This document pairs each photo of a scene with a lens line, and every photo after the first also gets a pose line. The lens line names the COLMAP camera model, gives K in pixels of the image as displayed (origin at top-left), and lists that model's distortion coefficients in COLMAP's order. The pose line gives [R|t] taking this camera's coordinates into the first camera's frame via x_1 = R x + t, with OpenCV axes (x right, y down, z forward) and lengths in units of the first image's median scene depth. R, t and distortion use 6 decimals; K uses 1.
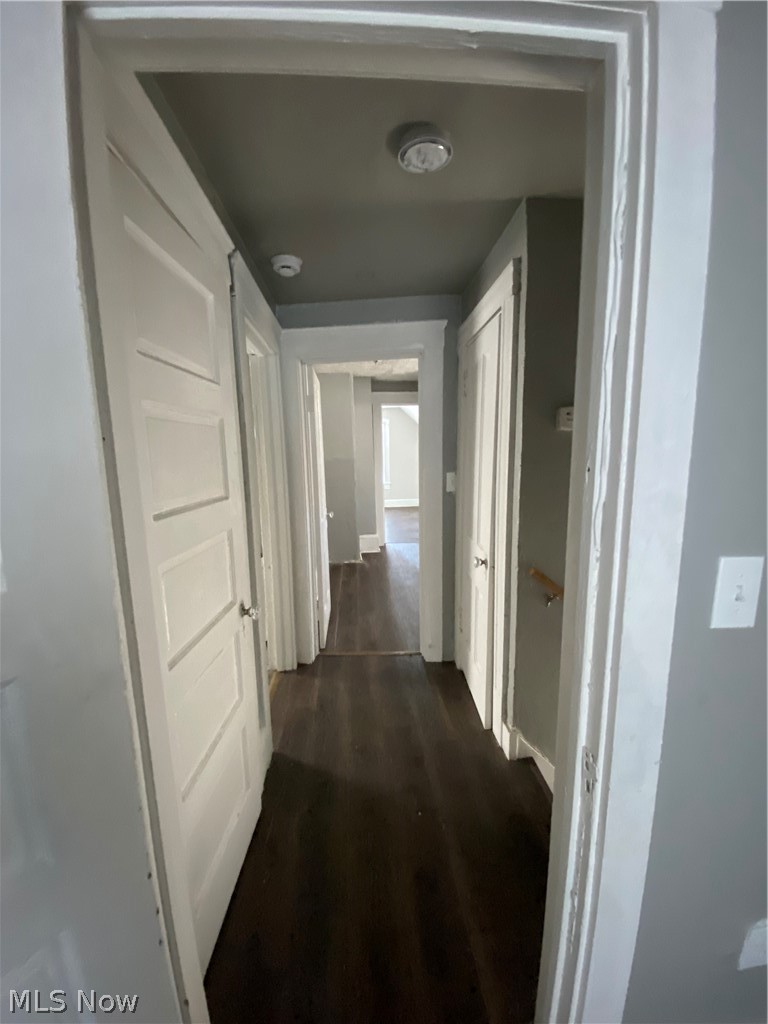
lens RADIAL K [[416.0, 0, 384.0], [0, 416.0, 512.0], [0, 0, 1]] dist [-0.000600, -0.000270]
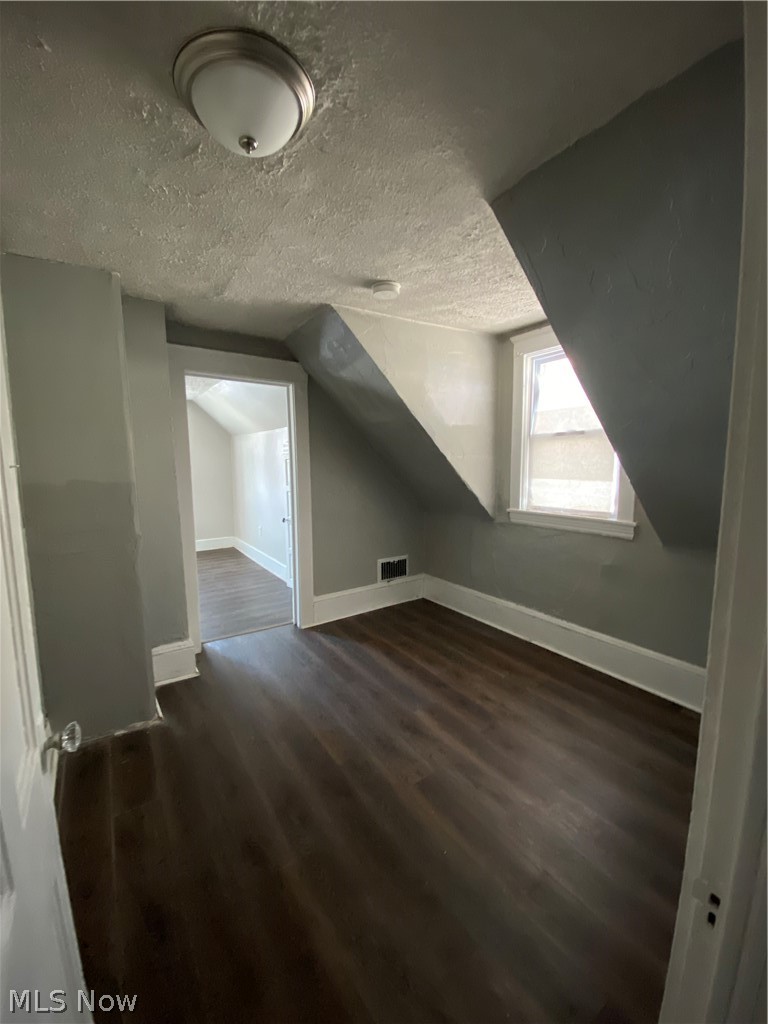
lens RADIAL K [[416.6, 0, 384.0], [0, 416.6, 512.0], [0, 0, 1]] dist [-0.000094, -0.000047]
pose [[0.865192, -0.040126, 0.499832, -0.061278], [0.061141, 0.997797, -0.025730, -0.072070], [-0.497699, 0.052822, 0.865740, 0.495595]]
